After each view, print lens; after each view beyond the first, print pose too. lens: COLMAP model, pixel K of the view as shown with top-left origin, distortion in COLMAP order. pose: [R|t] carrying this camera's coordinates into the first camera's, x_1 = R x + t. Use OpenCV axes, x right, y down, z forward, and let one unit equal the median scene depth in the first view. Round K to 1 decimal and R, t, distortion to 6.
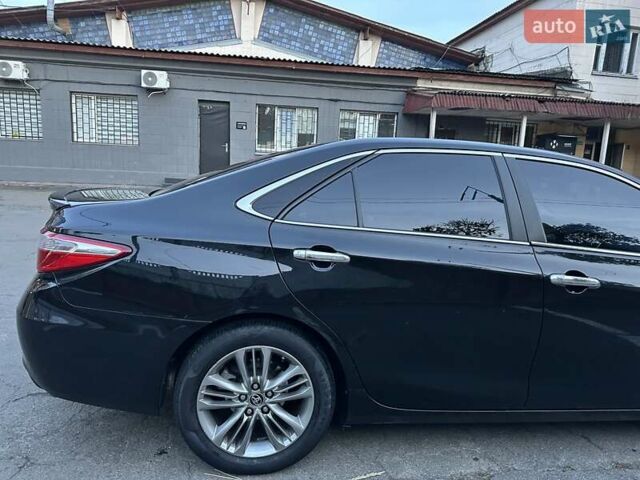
lens RADIAL K [[445.6, 0, 317.4], [0, 445.6, 242.5], [0, 0, 1]] dist [0.041363, -0.044169]
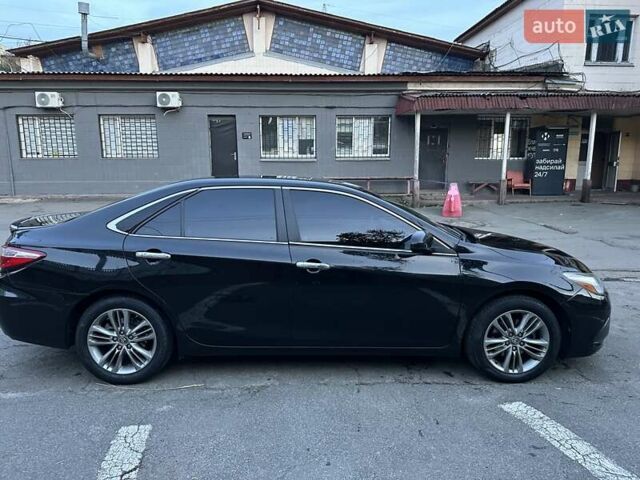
lens RADIAL K [[445.6, 0, 319.4], [0, 445.6, 241.8], [0, 0, 1]] dist [0.041363, -0.044169]
pose [[0.994512, -0.030476, -0.100085, 0.116487], [0.031533, 0.999462, 0.008994, -0.002353], [0.099757, -0.012101, 0.994938, -0.091636]]
